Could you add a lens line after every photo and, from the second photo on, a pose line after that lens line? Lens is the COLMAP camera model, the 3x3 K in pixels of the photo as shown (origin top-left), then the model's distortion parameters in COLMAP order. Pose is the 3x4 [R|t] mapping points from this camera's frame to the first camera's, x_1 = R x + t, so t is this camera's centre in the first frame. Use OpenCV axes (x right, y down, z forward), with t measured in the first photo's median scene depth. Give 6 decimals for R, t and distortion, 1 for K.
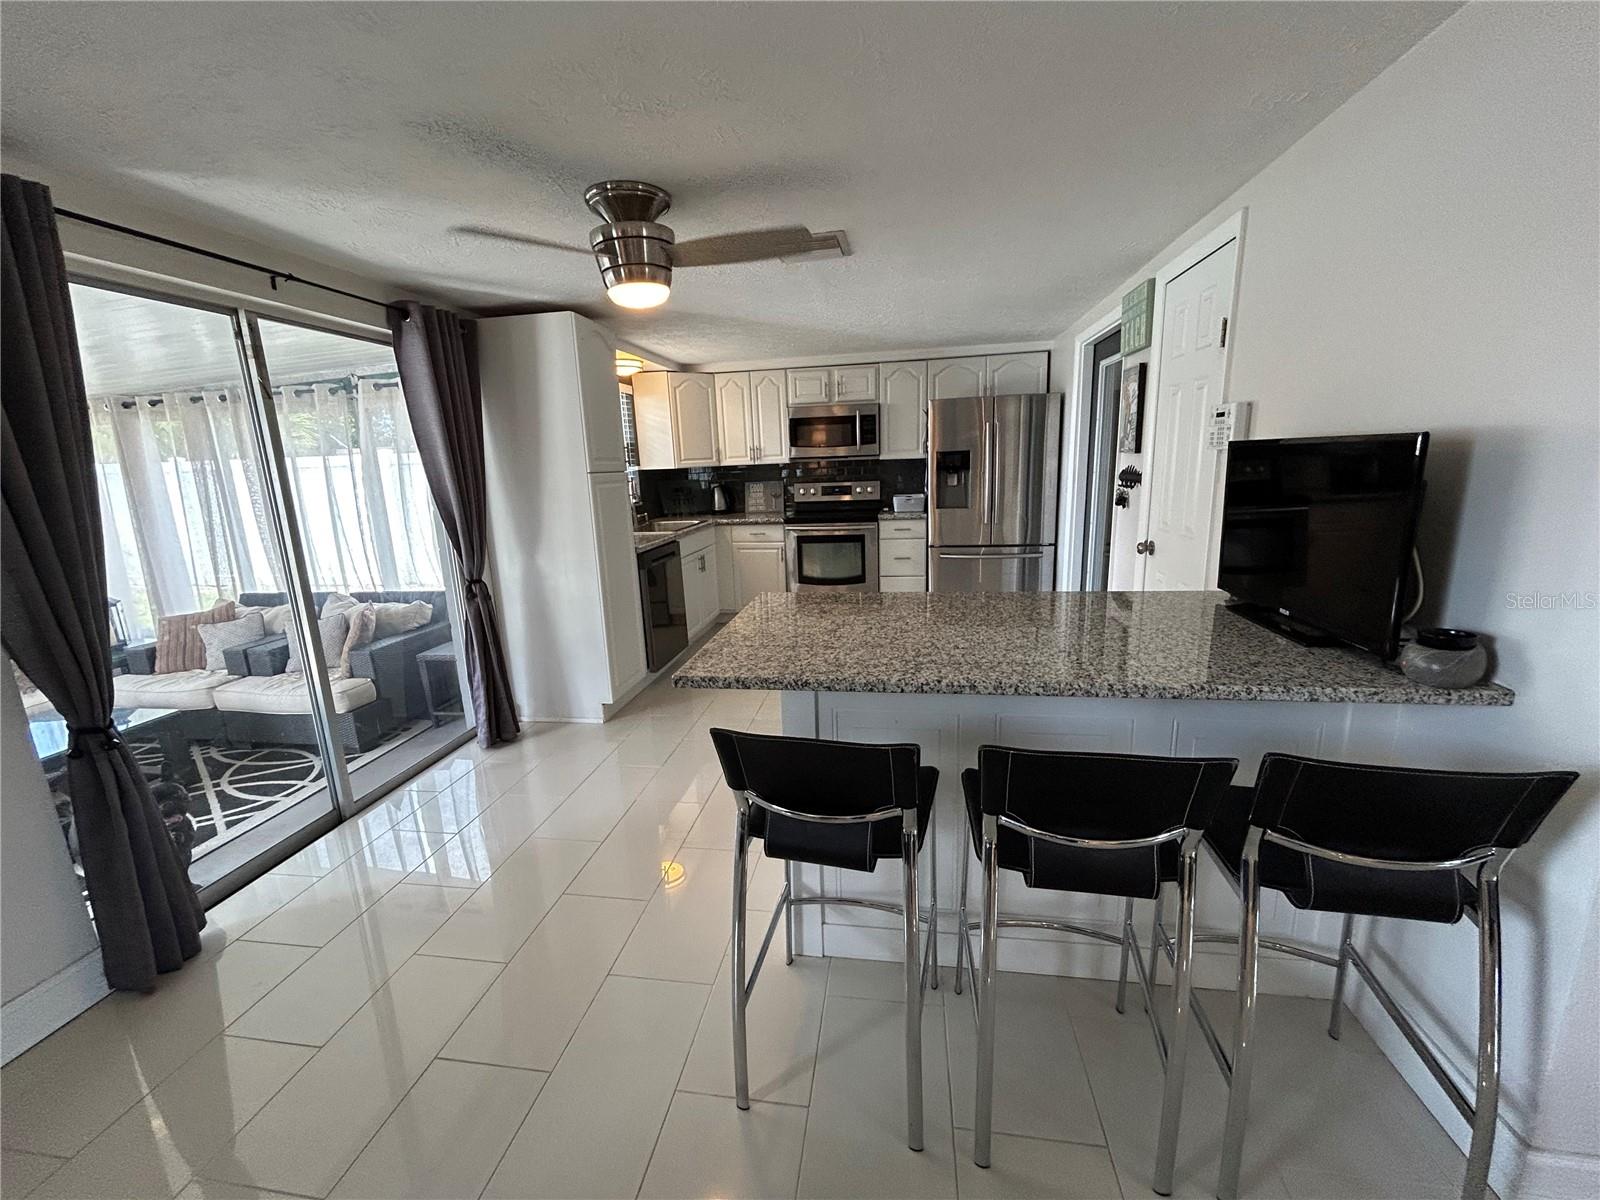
lens RADIAL K [[639.4, 0, 800.8], [0, 639.4, 597.3], [0, 0, 1]] dist [-0.001168, 0.000134]
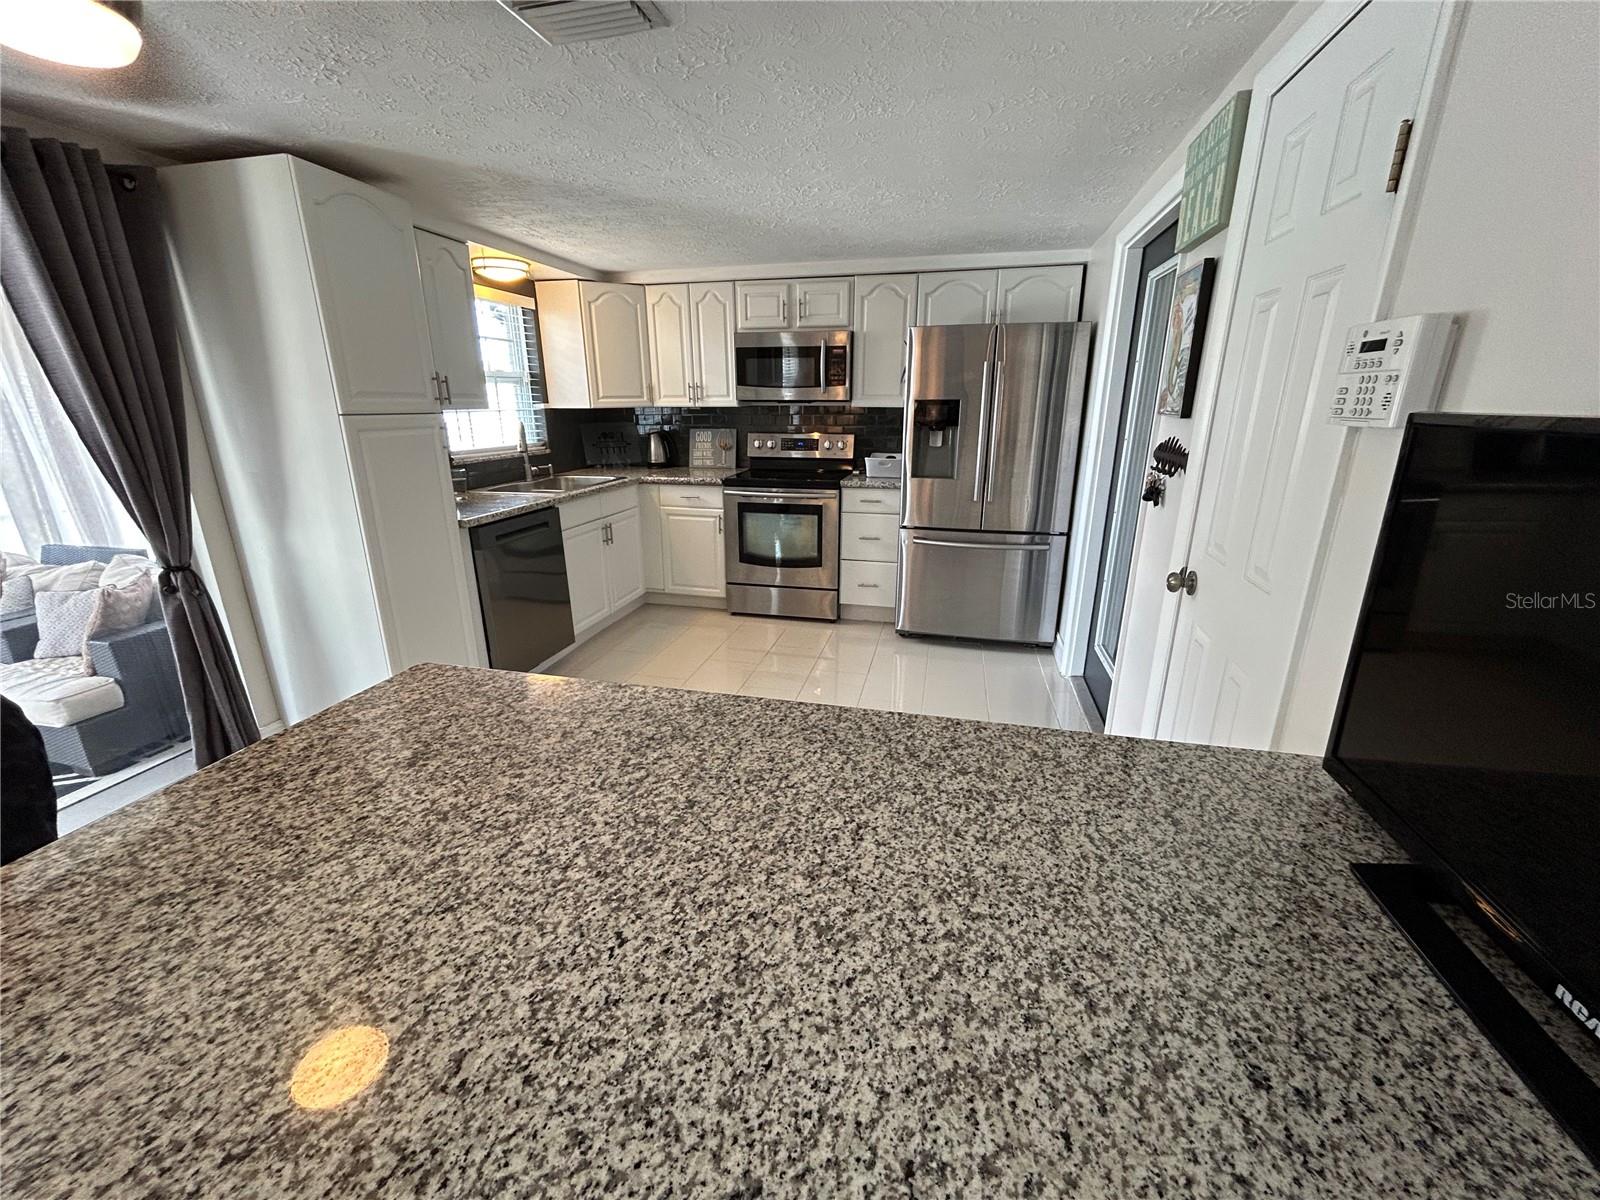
lens RADIAL K [[639.4, 0, 800.8], [0, 639.4, 597.3], [0, 0, 1]] dist [-0.001168, 0.000134]
pose [[0.996738, 0.056314, -0.057813, 0.125682], [-0.050936, 0.994581, 0.090631, -0.056096], [0.062604, -0.087390, 0.994205, 0.218589]]
